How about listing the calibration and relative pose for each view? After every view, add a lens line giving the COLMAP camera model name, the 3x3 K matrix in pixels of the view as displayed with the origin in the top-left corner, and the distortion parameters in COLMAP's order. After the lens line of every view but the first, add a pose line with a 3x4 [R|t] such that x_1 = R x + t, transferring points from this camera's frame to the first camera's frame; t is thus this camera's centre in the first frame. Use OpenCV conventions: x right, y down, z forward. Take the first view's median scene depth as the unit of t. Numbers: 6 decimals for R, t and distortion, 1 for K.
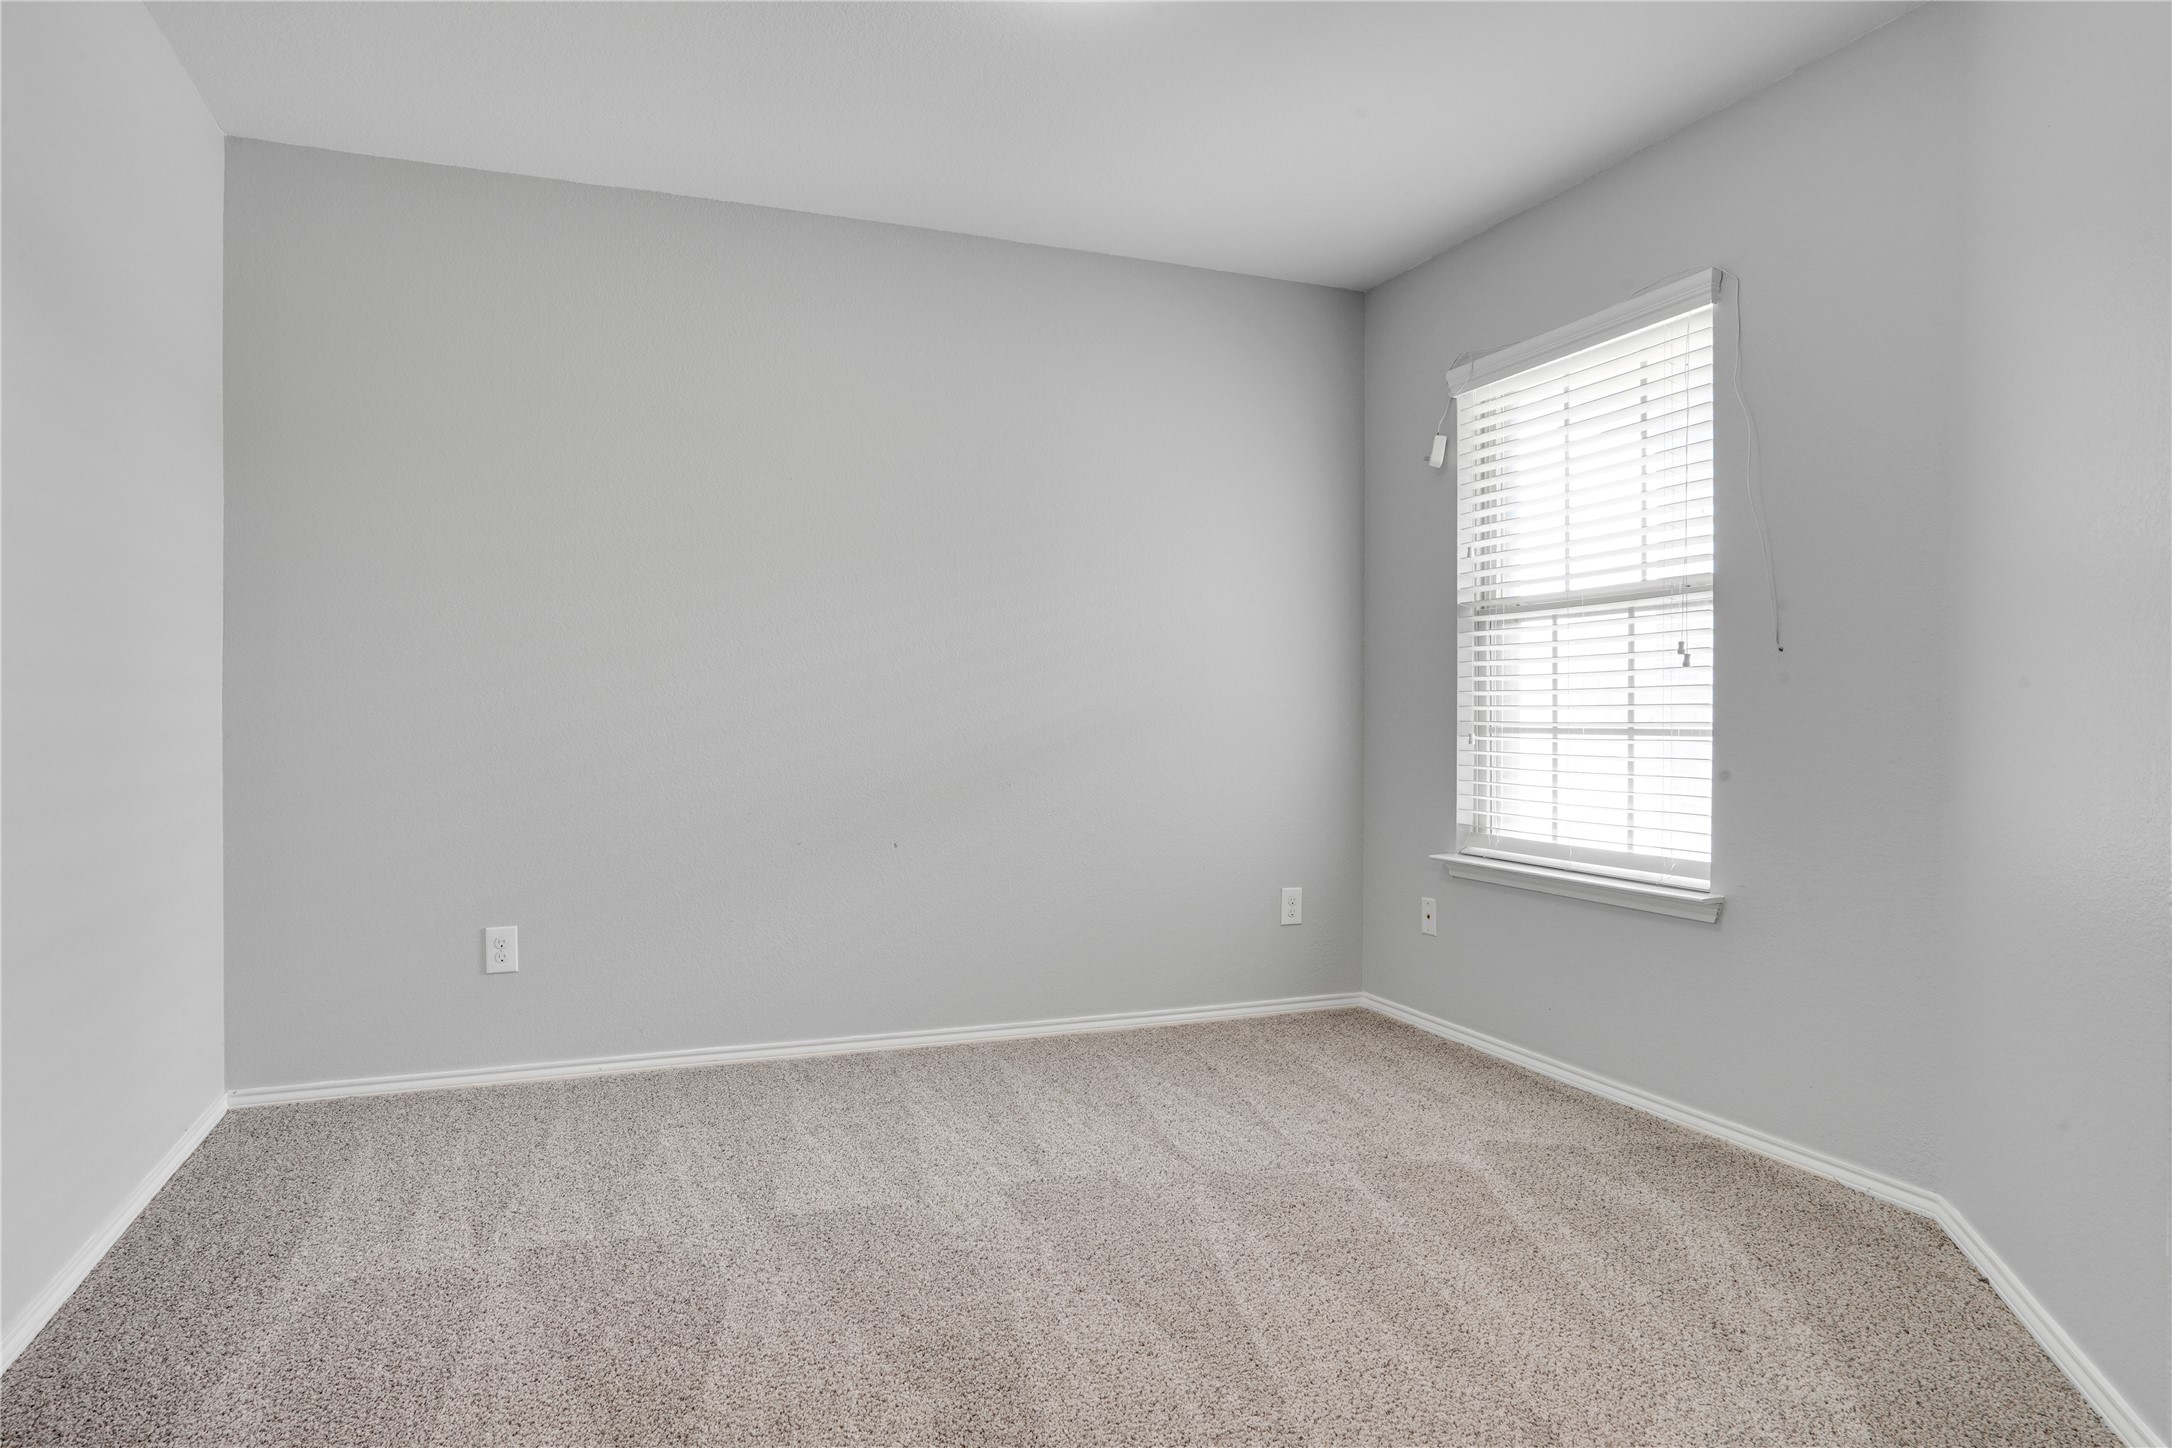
lens RADIAL K [[1204.8, 0, 1084.7], [0, 1204.8, 726.3], [0, 0, 1]] dist [-0.027782, 0.024409]
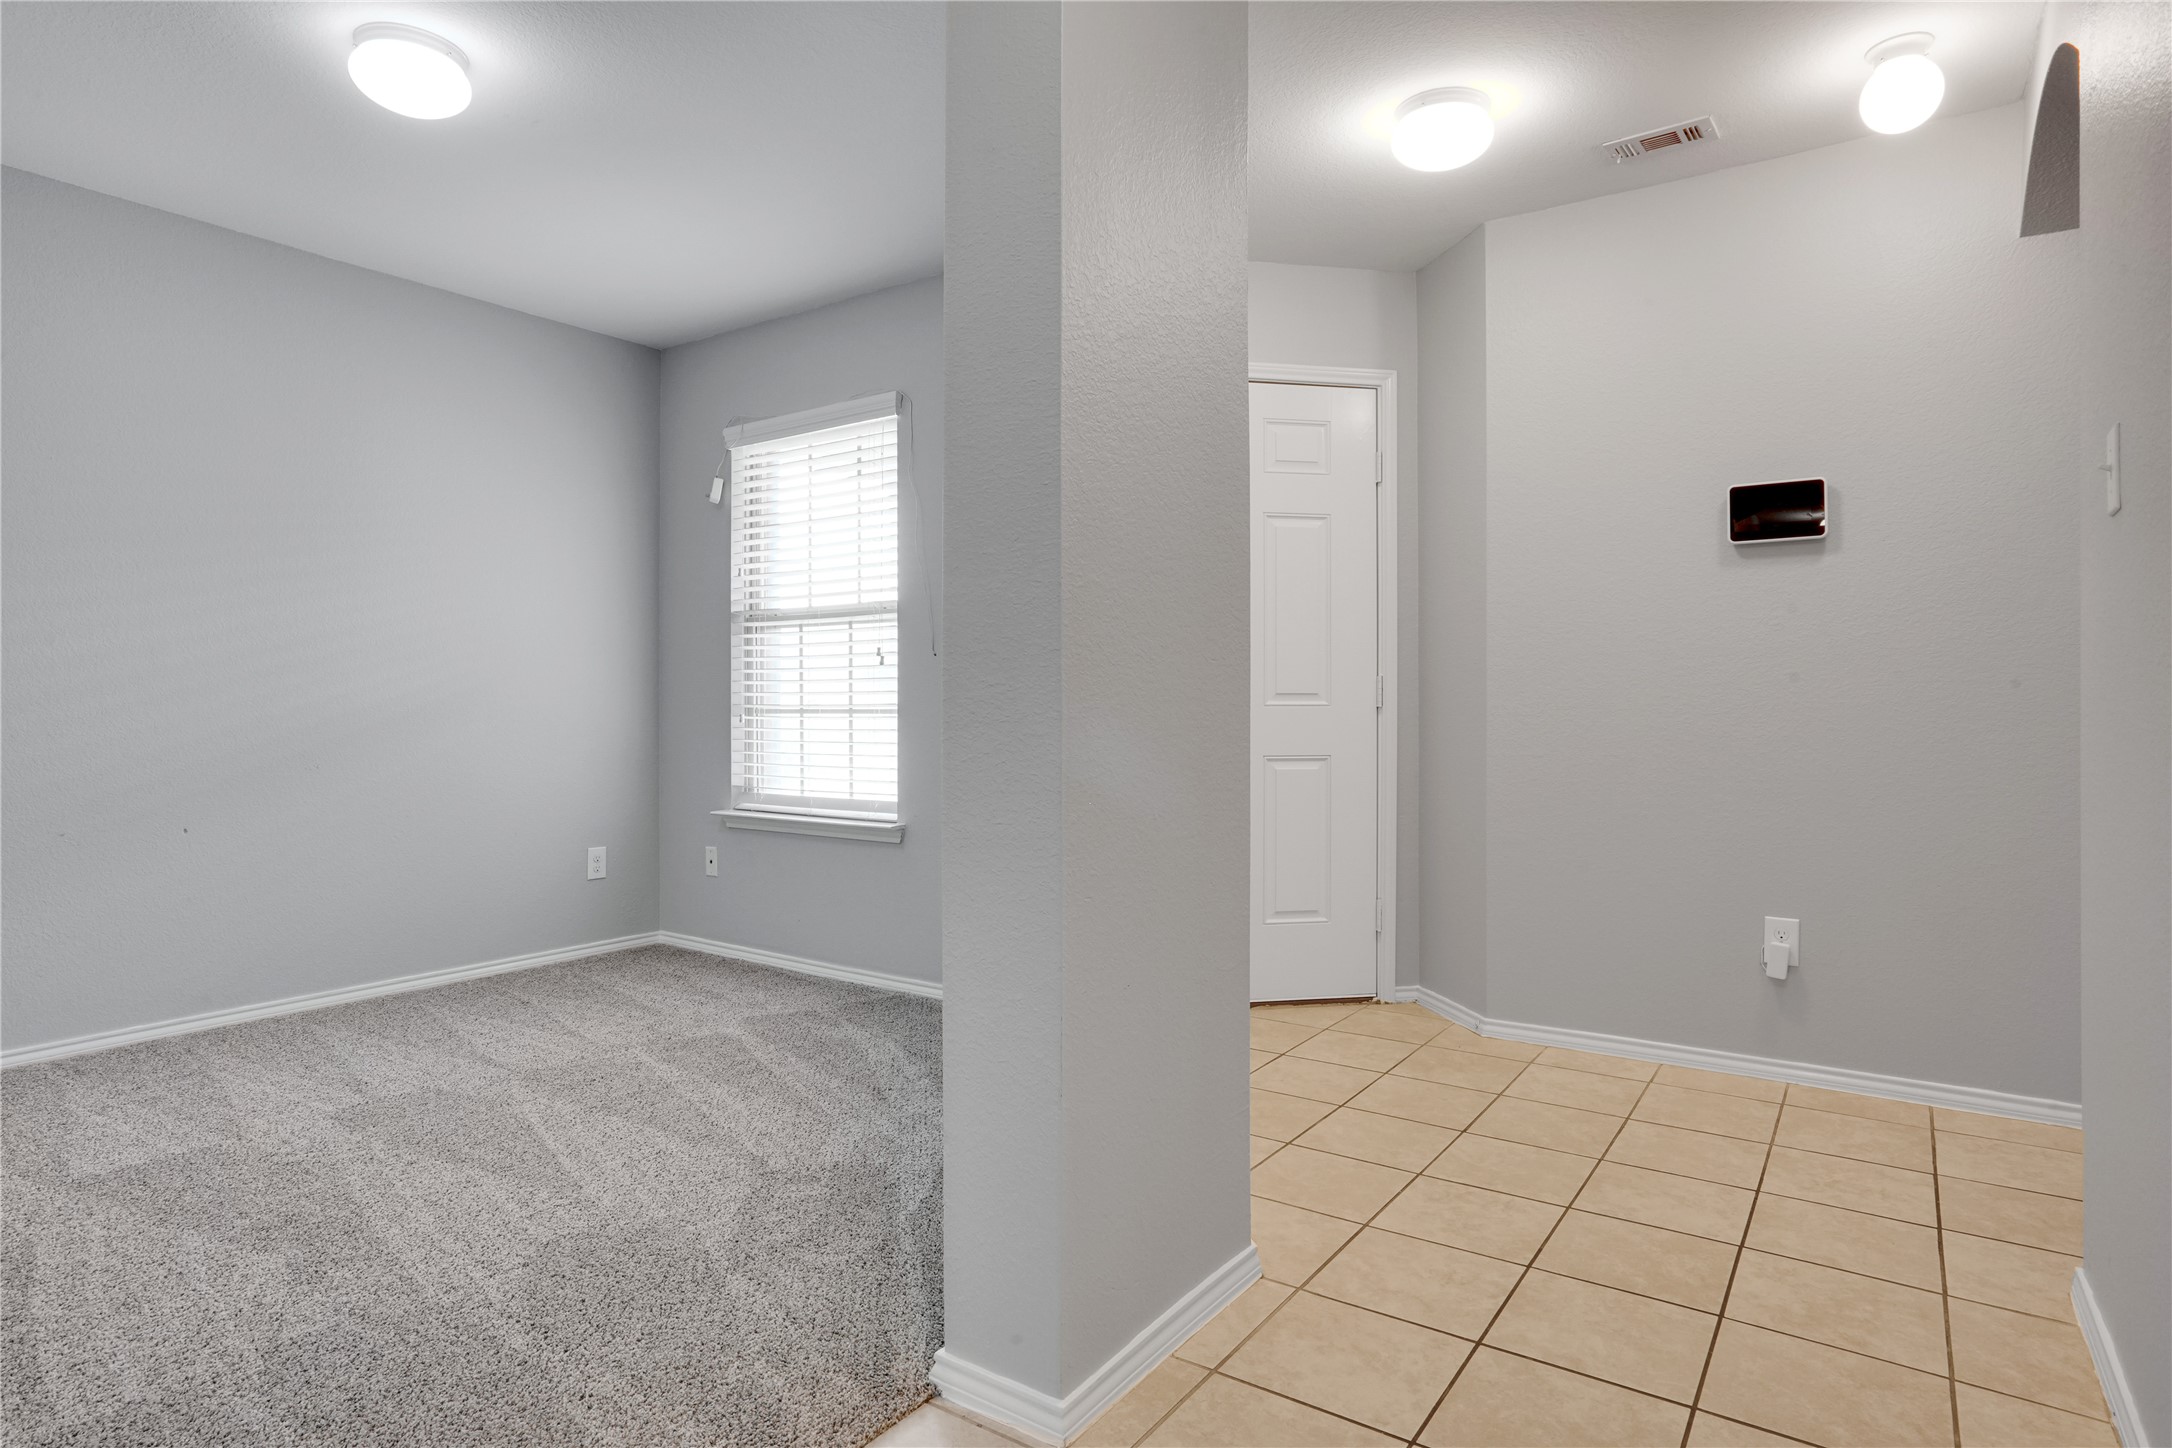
lens RADIAL K [[1204.8, 0, 1046.0], [0, 1204.8, 696.2], [0, 0, 1]] dist [-0.027782, 0.024409]
pose [[0.869826, -0.001417, 0.493356, -0.034909], [0.008479, 0.999891, -0.012077, 0.006211], [-0.493285, 0.014689, 0.869744, -0.334464]]
